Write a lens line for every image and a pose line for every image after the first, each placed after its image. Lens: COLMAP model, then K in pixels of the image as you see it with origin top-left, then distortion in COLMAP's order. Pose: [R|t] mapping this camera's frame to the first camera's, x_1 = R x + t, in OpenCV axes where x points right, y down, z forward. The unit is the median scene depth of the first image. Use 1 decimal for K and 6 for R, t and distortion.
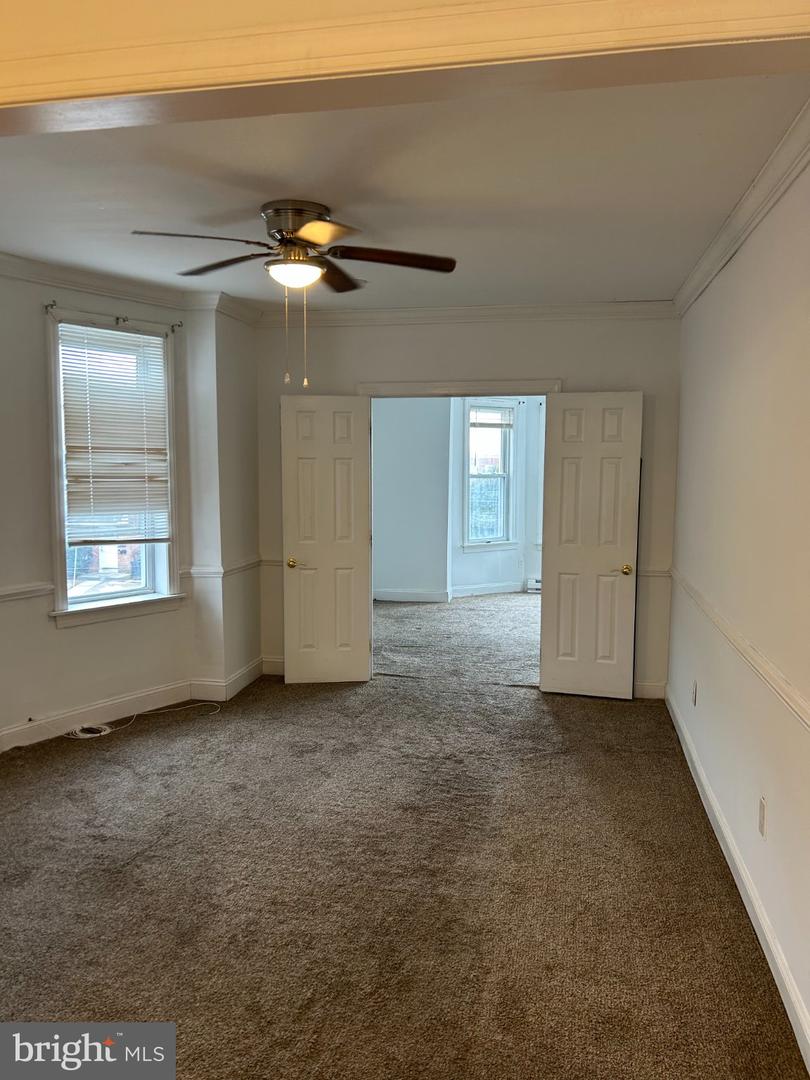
lens RADIAL K [[808.6, 0, 405.0], [0, 808.6, 540.0], [0, 0, 1]] dist [0.006973, -0.004102]
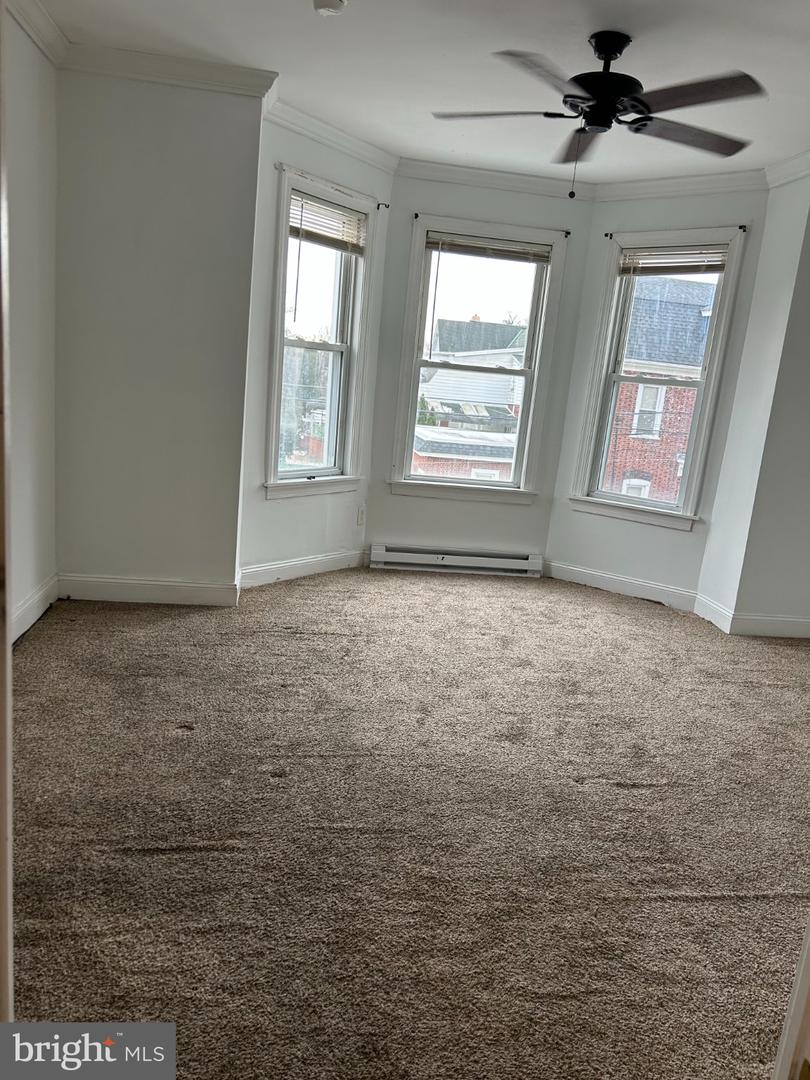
lens RADIAL K [[808.6, 0, 405.0], [0, 808.6, 540.0], [0, 0, 1]] dist [0.006973, -0.004102]
pose [[0.942822, 0.013008, 0.333042, -0.010317], [-0.053823, 0.992065, 0.113619, -0.019269], [-0.328922, -0.125048, 0.936041, 0.491121]]
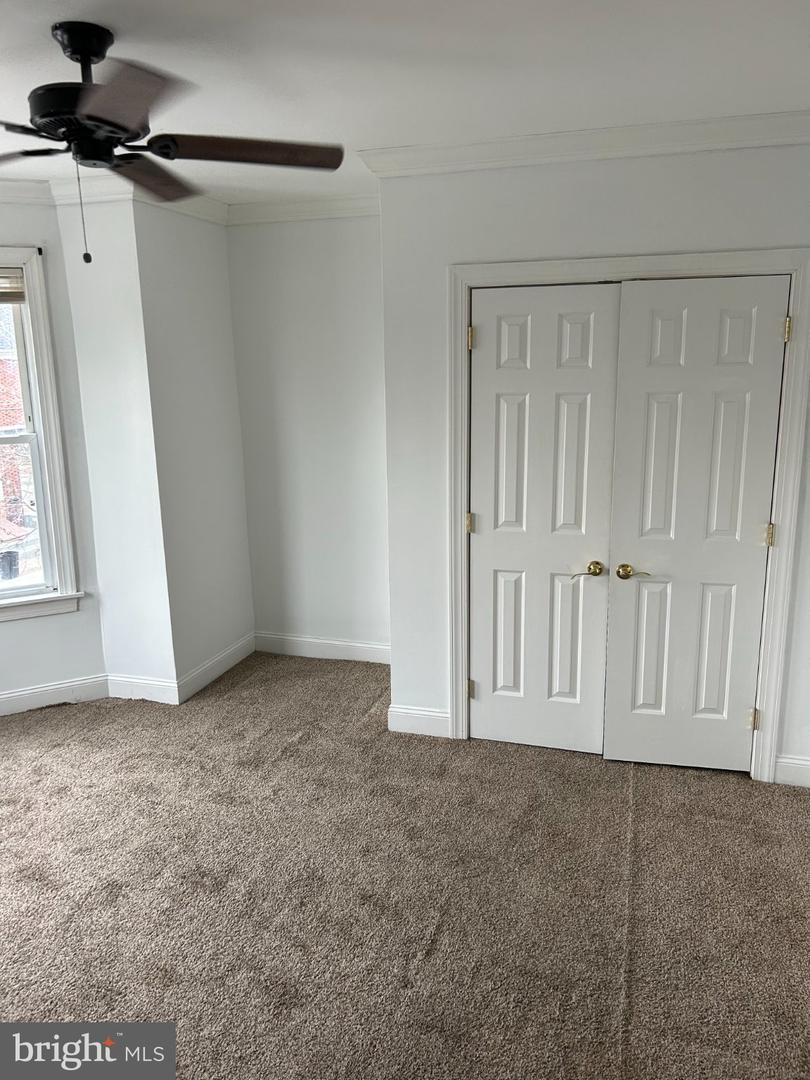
lens RADIAL K [[808.6, 0, 405.0], [0, 808.6, 540.0], [0, 0, 1]] dist [0.006973, -0.004102]
pose [[0.101982, -0.232748, 0.967175, -0.061720], [0.116274, 0.968369, 0.220775, -0.090040], [-0.987968, 0.089942, 0.125818, 0.688017]]
